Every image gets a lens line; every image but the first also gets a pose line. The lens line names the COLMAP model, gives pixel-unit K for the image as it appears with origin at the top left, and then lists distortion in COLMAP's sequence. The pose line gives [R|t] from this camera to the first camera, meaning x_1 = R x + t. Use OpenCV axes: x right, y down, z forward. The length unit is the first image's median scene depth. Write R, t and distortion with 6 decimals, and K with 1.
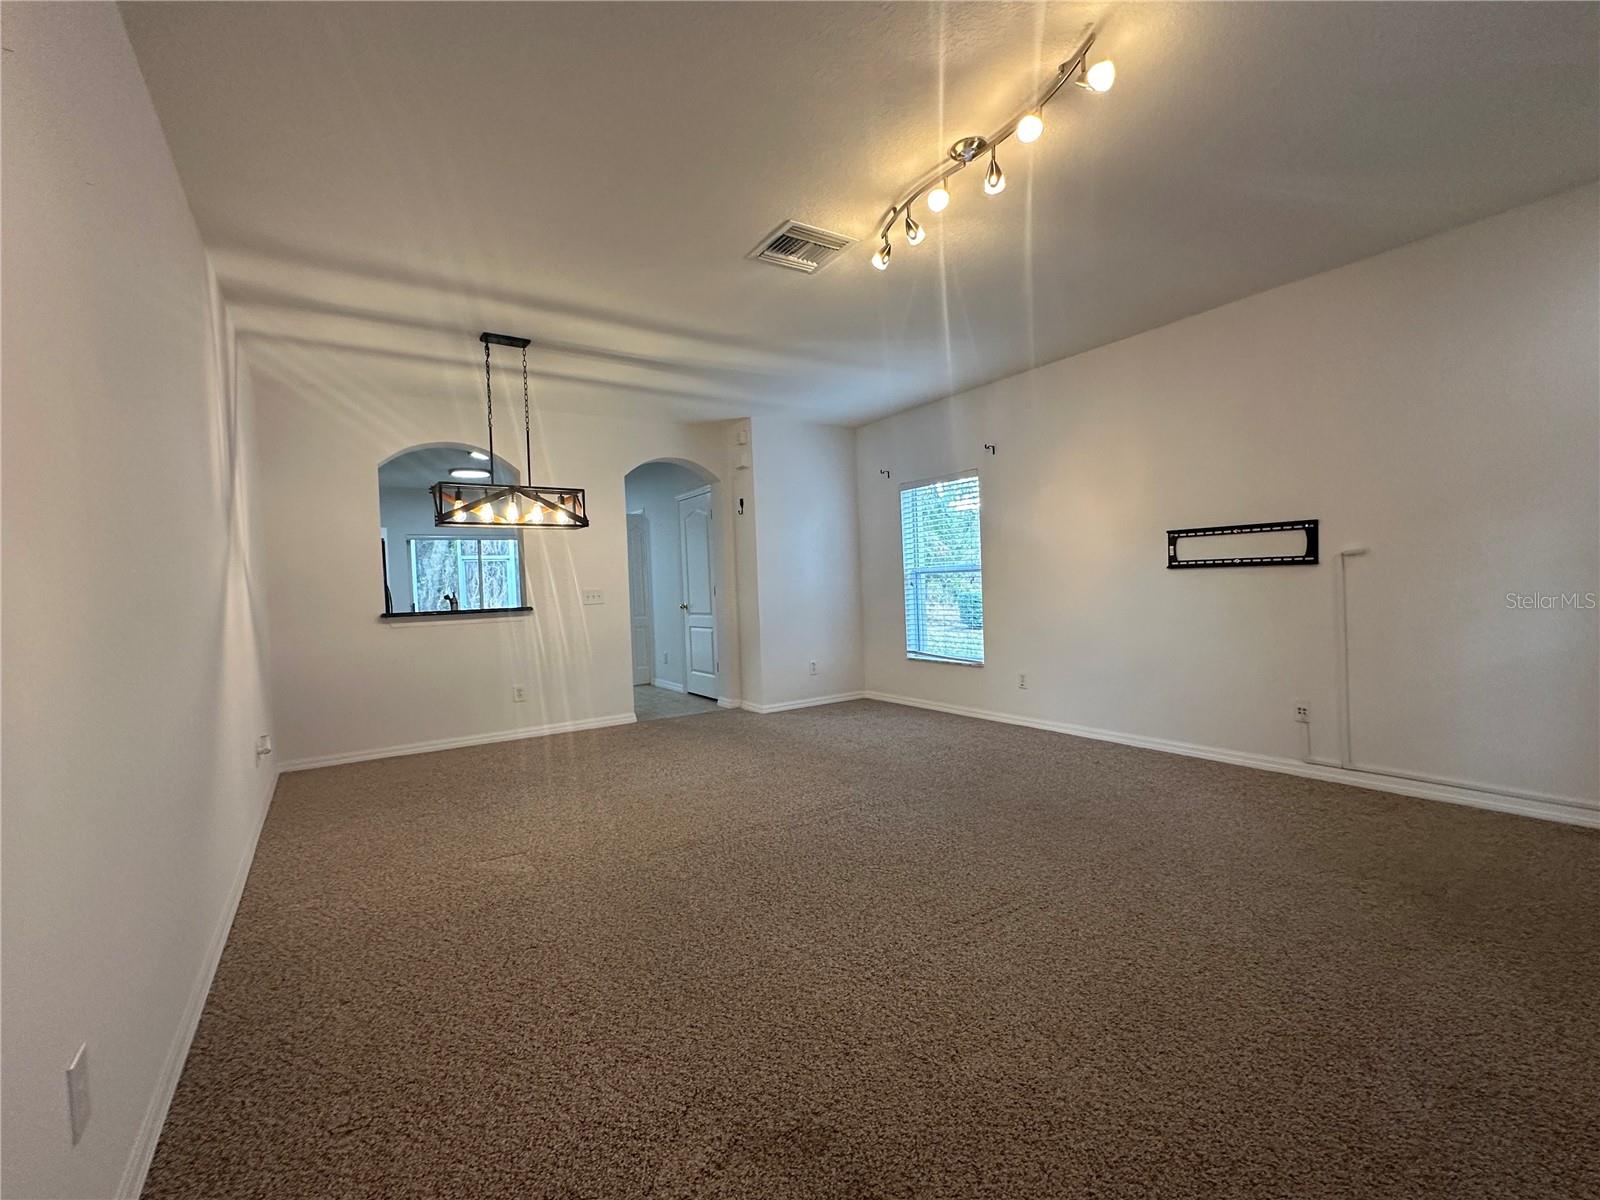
lens RADIAL K [[709.0, 0, 798.9], [0, 709.0, 603.6], [0, 0, 1]] dist [-0.003125, 0.000186]
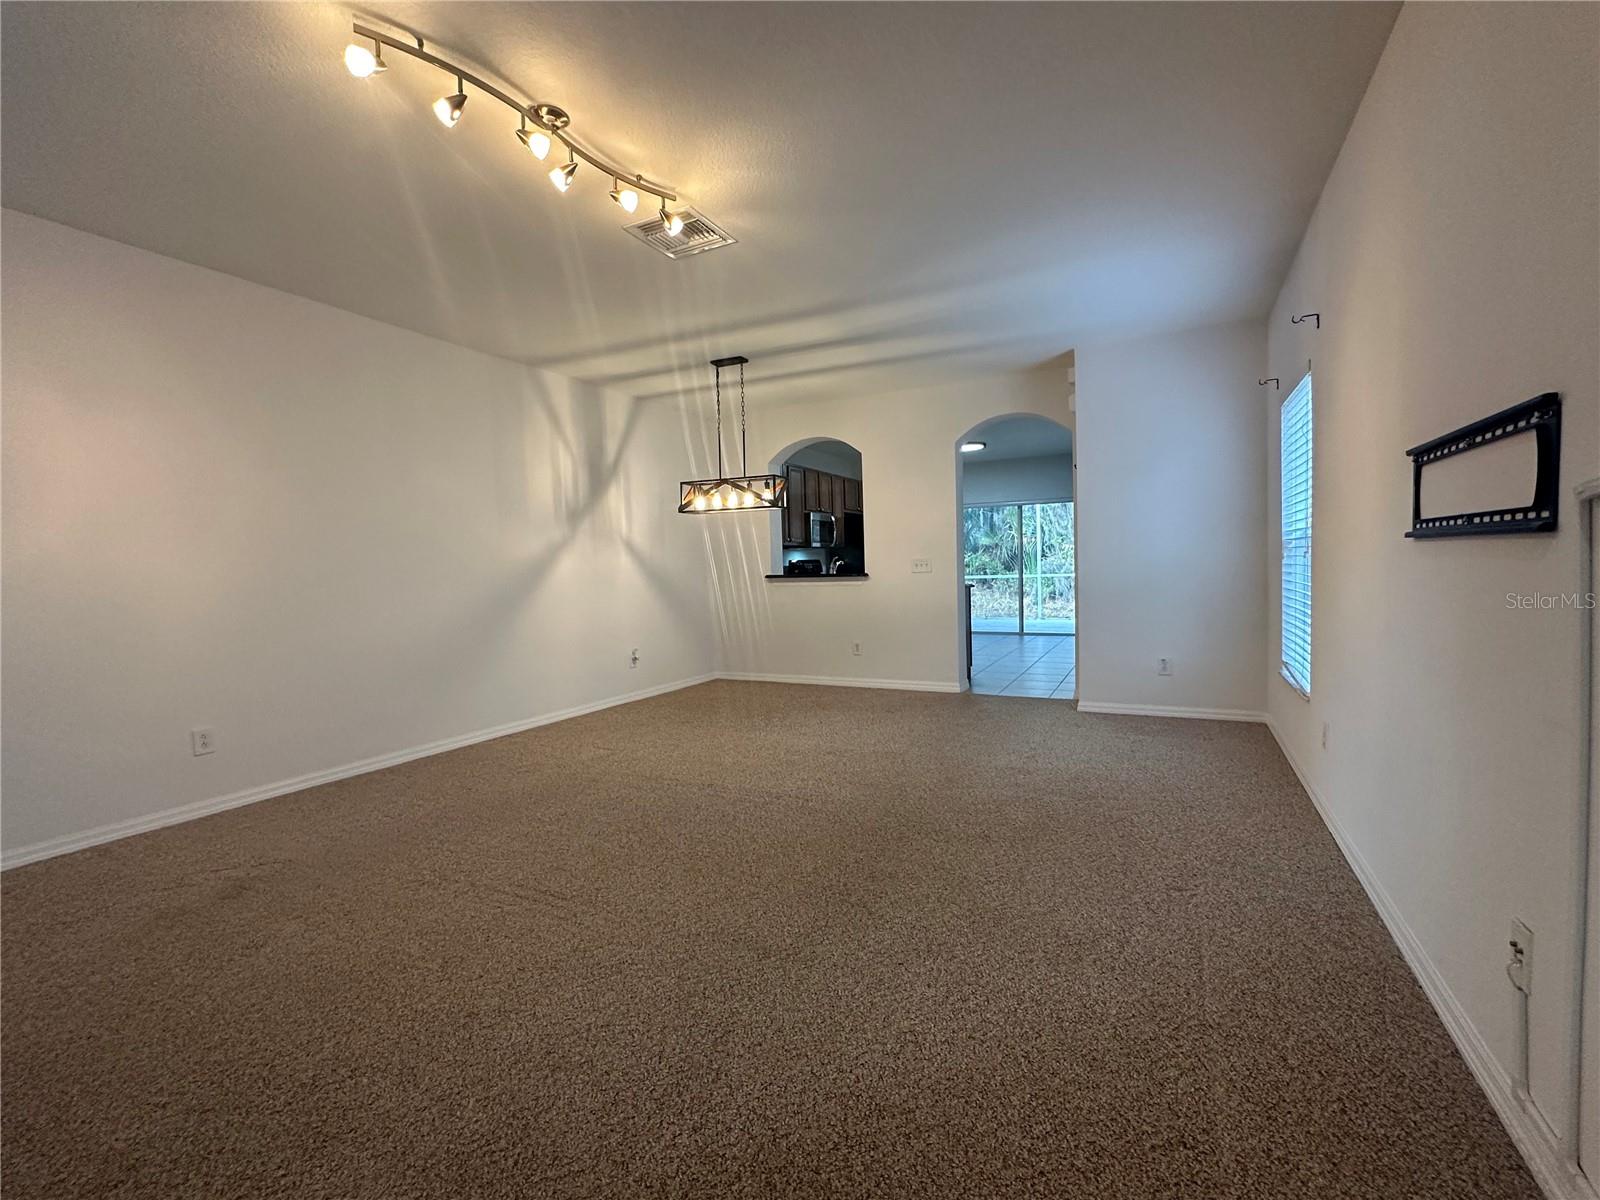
lens RADIAL K [[709.0, 0, 800.0], [0, 709.0, 595.7], [0, 0, 1]] dist [-0.003125, 0.000186]
pose [[0.495055, 0.061680, -0.866670, 0.763525], [-0.017124, 0.997976, 0.061243, -0.036262], [0.868693, -0.015477, 0.495109, 0.482092]]
